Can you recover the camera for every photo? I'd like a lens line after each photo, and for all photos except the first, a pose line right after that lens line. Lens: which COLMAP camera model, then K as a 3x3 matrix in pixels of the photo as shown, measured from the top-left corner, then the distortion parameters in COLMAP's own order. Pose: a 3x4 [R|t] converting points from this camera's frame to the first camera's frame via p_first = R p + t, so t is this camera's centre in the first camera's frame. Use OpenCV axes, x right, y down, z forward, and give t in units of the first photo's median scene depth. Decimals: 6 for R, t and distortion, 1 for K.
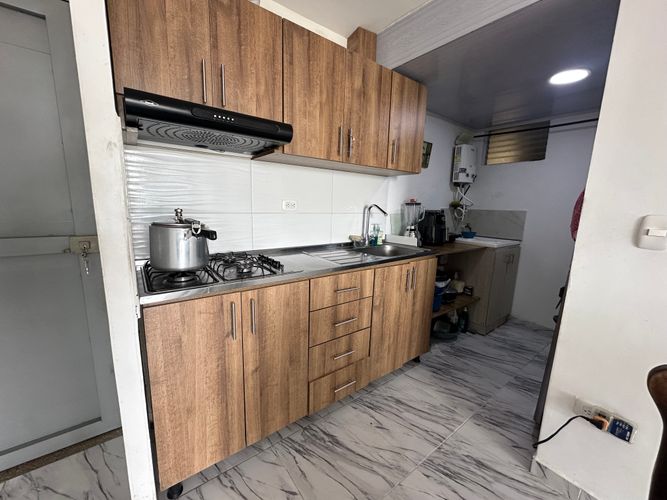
lens RADIAL K [[265.1, 0, 335.1], [0, 265.1, 248.7], [0, 0, 1]] dist [-0.001383, 0.000112]
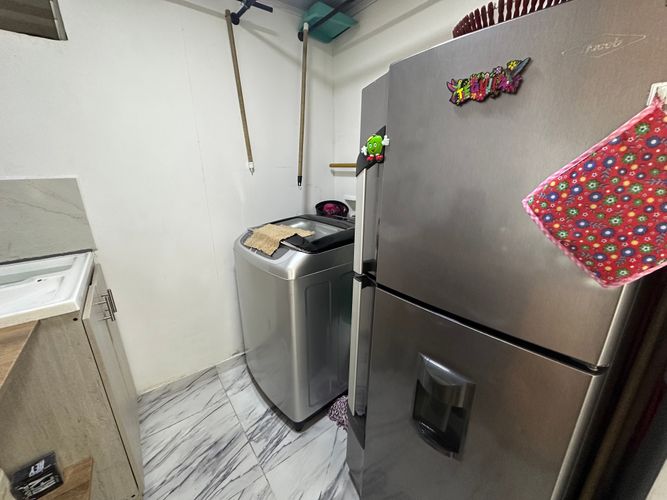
lens RADIAL K [[265.1, 0, 332.7], [0, 265.1, 249.3], [0, 0, 1]] dist [-0.001383, 0.000112]
pose [[-0.006836, -0.327553, 0.944808, 0.300339], [0.172598, 0.930263, 0.323759, -0.103716], [-0.984969, 0.165285, 0.050176, 0.607373]]
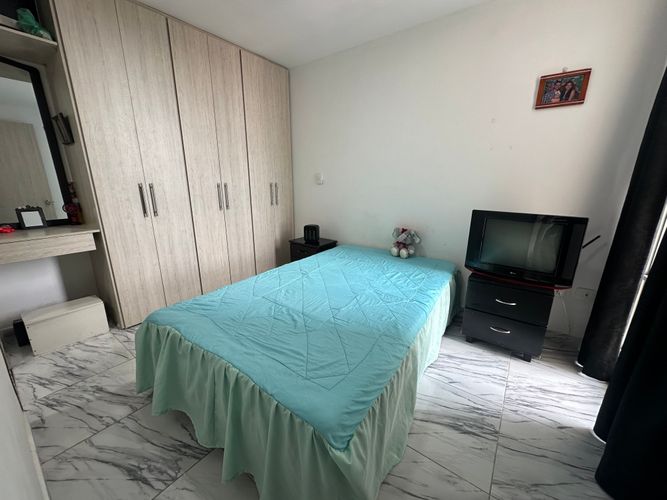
lens RADIAL K [[265.1, 0, 334.9], [0, 265.1, 252.0], [0, 0, 1]] dist [-0.001383, 0.000112]
pose [[0.957599, -0.096517, 0.271455, 1.040152], [0.069286, 0.991713, 0.108190, 0.035888], [-0.279648, -0.084795, 0.956351, 0.170121]]
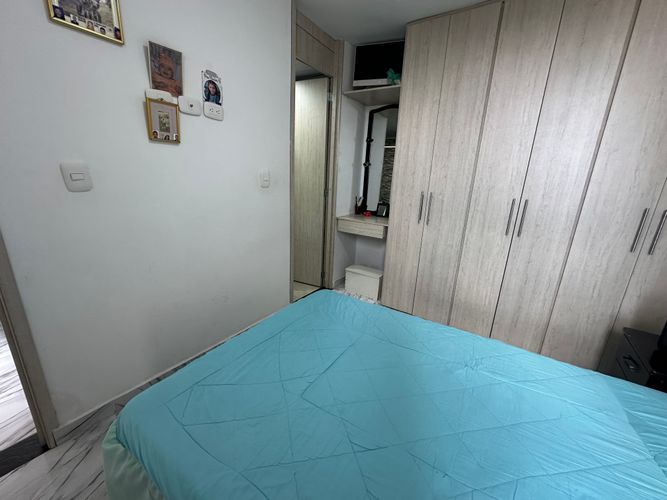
lens RADIAL K [[265.1, 0, 333.8], [0, 265.1, 248.9], [0, 0, 1]] dist [-0.001383, 0.000112]
pose [[0.325732, 0.242816, -0.913750, 1.414044], [-0.198259, 0.962513, 0.185100, -0.039240], [0.924442, 0.120866, 0.361662, 0.526202]]
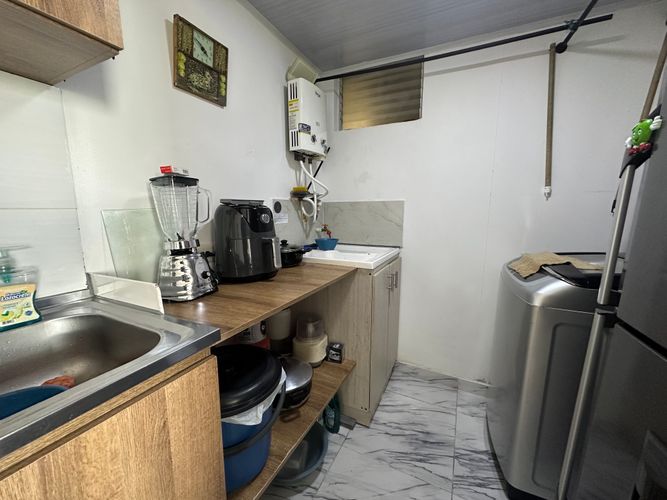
lens RADIAL K [[265.1, 0, 334.3], [0, 265.1, 248.8], [0, 0, 1]] dist [-0.001383, 0.000112]
pose [[0.893175, -0.094175, 0.439738, 0.277106], [0.099076, 0.995009, 0.011854, -0.050424], [-0.438659, 0.032979, 0.898048, 0.498235]]
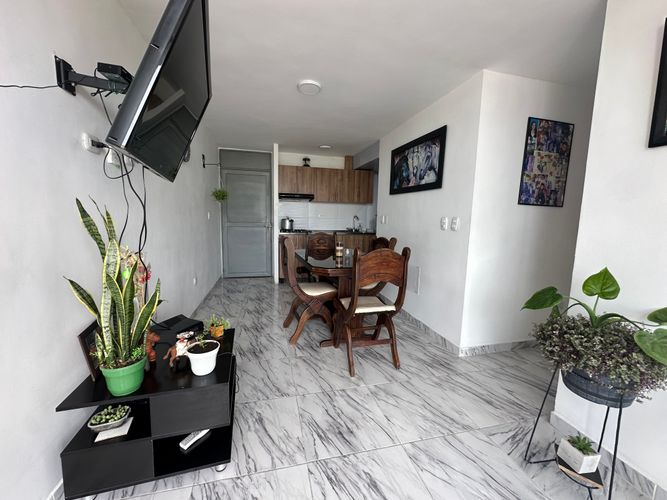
lens RADIAL K [[265.1, 0, 333.5], [0, 265.1, 249.1], [0, 0, 1]] dist [-0.001383, 0.000112]
pose [[0.921182, 0.035971, -0.387467, 0.789593], [-0.062906, 0.996387, -0.057054, -0.011913], [0.384015, 0.076931, 0.920117, 0.349963]]
